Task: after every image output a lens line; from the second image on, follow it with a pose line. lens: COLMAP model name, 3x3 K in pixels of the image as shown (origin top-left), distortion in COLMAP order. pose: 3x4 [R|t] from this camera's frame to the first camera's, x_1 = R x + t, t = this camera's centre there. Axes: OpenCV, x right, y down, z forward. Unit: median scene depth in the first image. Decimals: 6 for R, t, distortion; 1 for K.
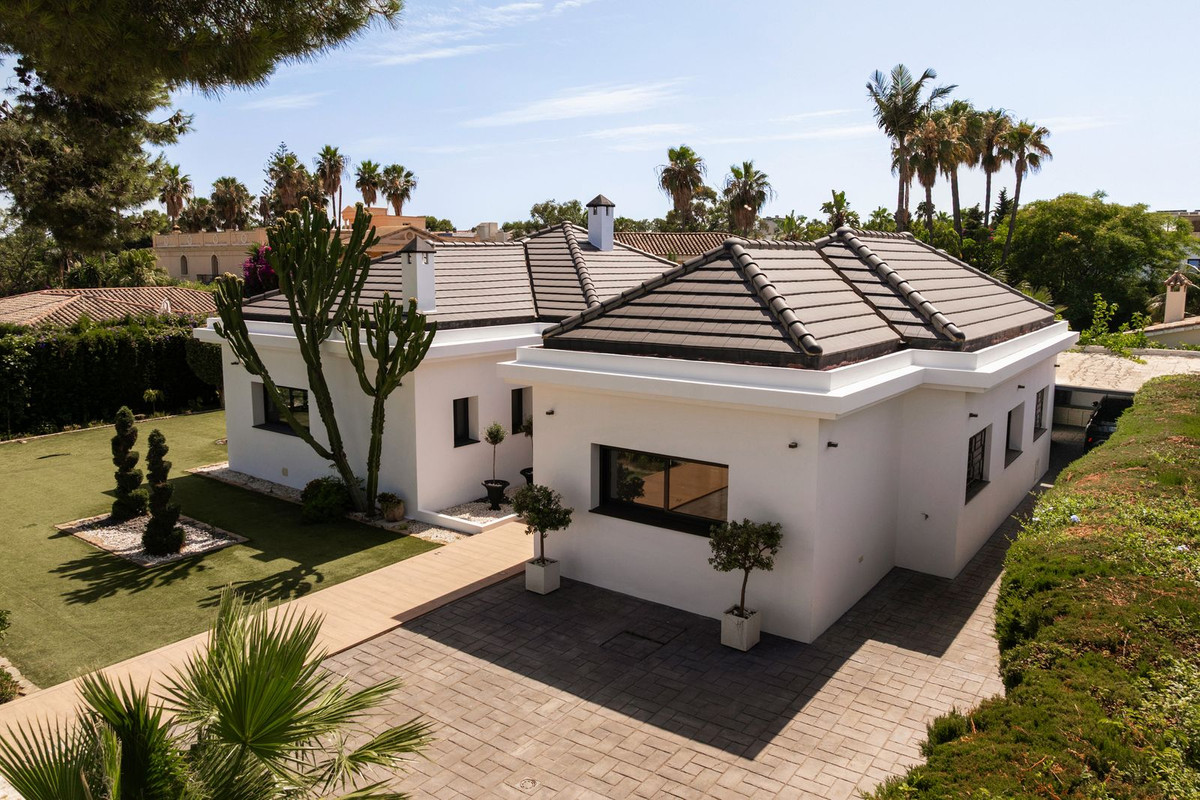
lens RADIAL K [[846.5, 0, 600.0], [0, 846.5, 400.0], [0, 0, 1]] dist [-0.001111, -0.055657]
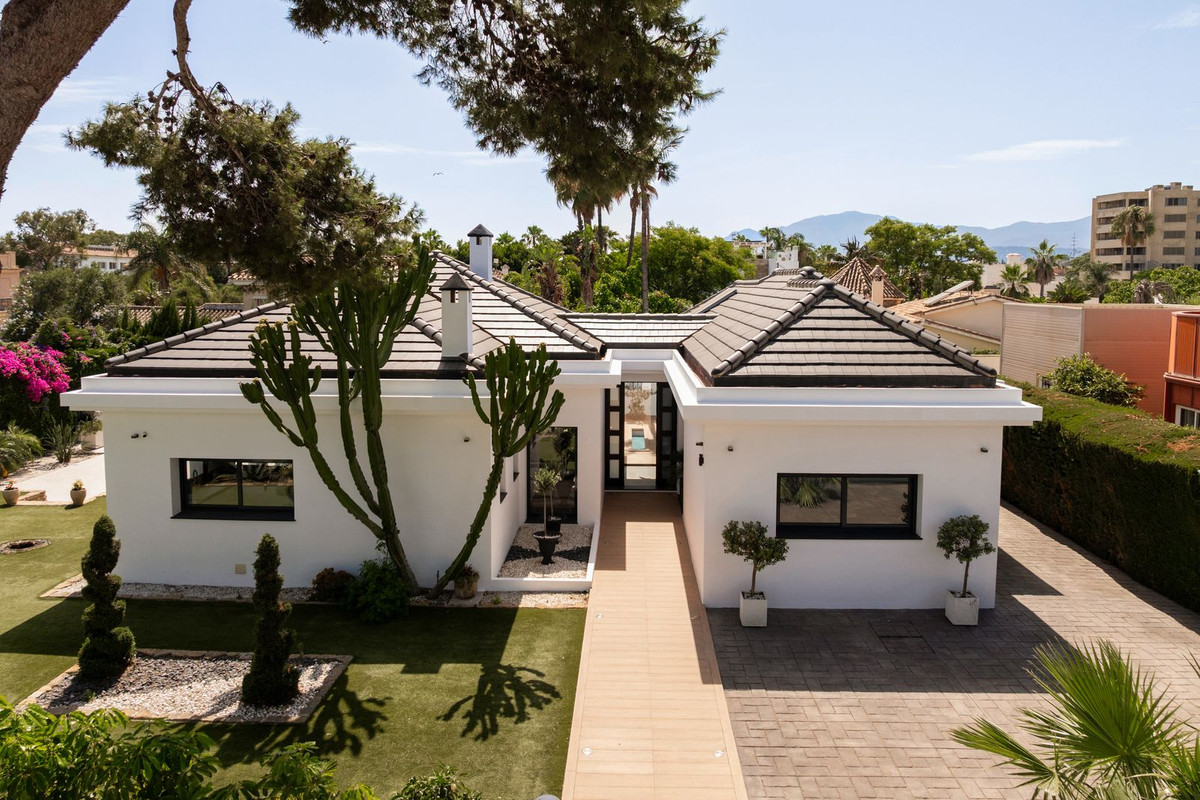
lens RADIAL K [[852.5, 0, 603.6], [0, 852.5, 371.1], [0, 0, 1]] dist [-0.034374, 0.005983]
pose [[0.818961, -0.060025, 0.570701, -0.717348], [0.090088, 0.995631, -0.024559, -0.063293], [-0.566733, 0.071526, 0.820791, 0.221428]]
